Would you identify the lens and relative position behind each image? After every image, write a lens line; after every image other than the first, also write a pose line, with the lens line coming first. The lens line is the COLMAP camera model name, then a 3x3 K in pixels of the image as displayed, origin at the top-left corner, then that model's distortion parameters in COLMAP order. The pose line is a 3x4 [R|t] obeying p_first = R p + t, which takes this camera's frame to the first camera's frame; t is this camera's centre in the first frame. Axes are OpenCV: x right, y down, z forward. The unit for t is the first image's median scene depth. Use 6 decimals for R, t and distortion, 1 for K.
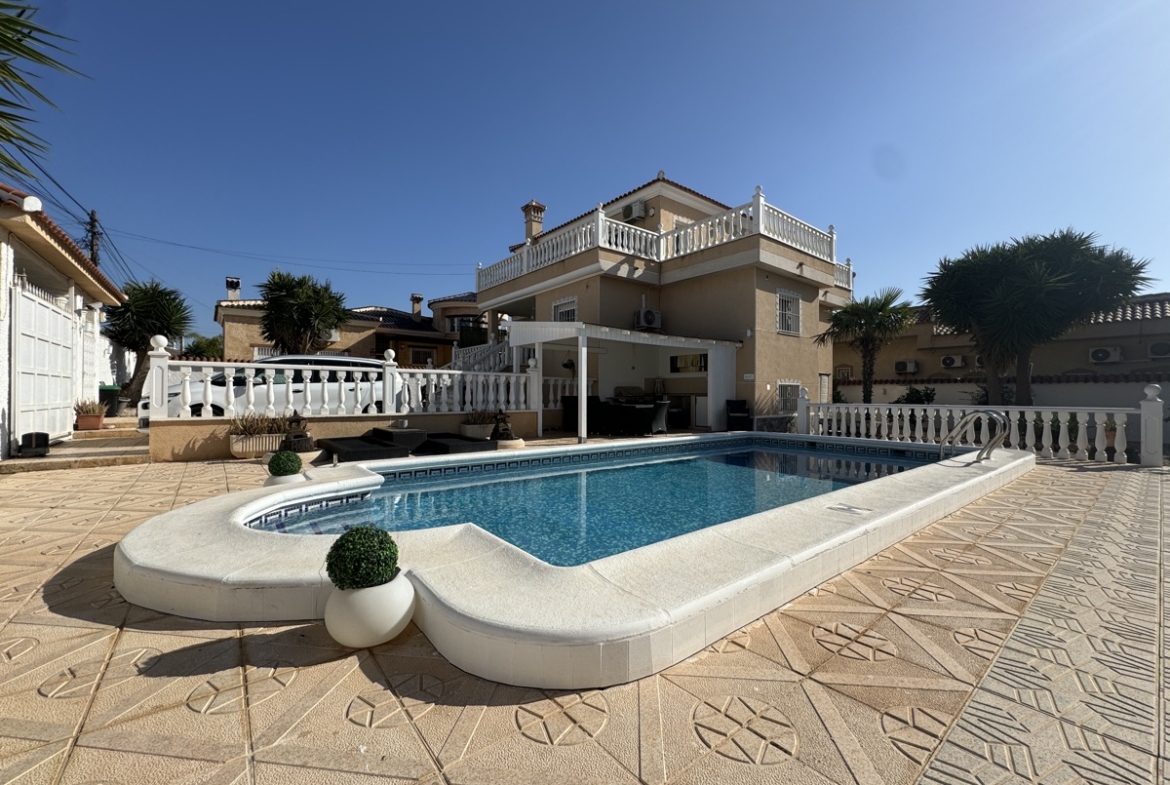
lens RADIAL K [[469.3, 0, 588.1], [0, 469.3, 395.6], [0, 0, 1]] dist [-0.002297, -0.000063]
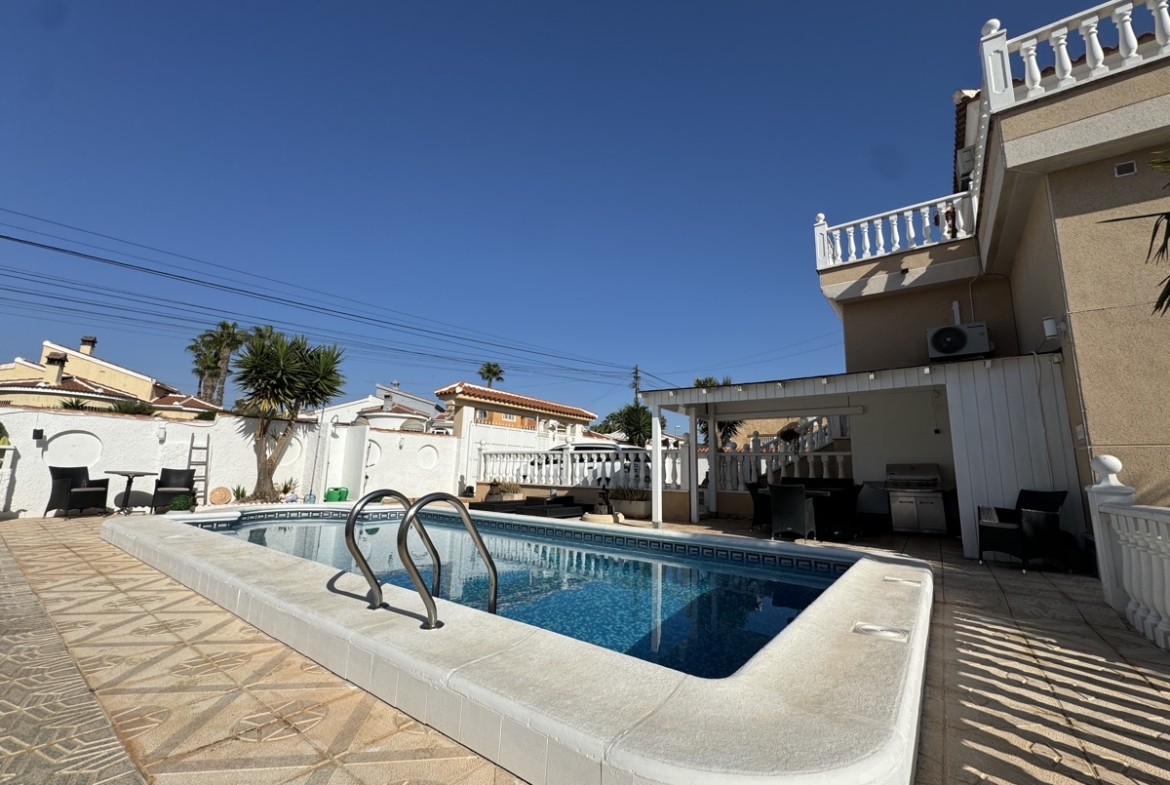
lens RADIAL K [[469.3, 0, 587.8], [0, 469.3, 388.4], [0, 0, 1]] dist [-0.002297, -0.000063]
pose [[0.247700, -0.167858, -0.954185, 0.600889], [-0.028186, 0.983211, -0.180281, 0.005848], [0.968427, 0.071551, 0.238810, 0.487108]]
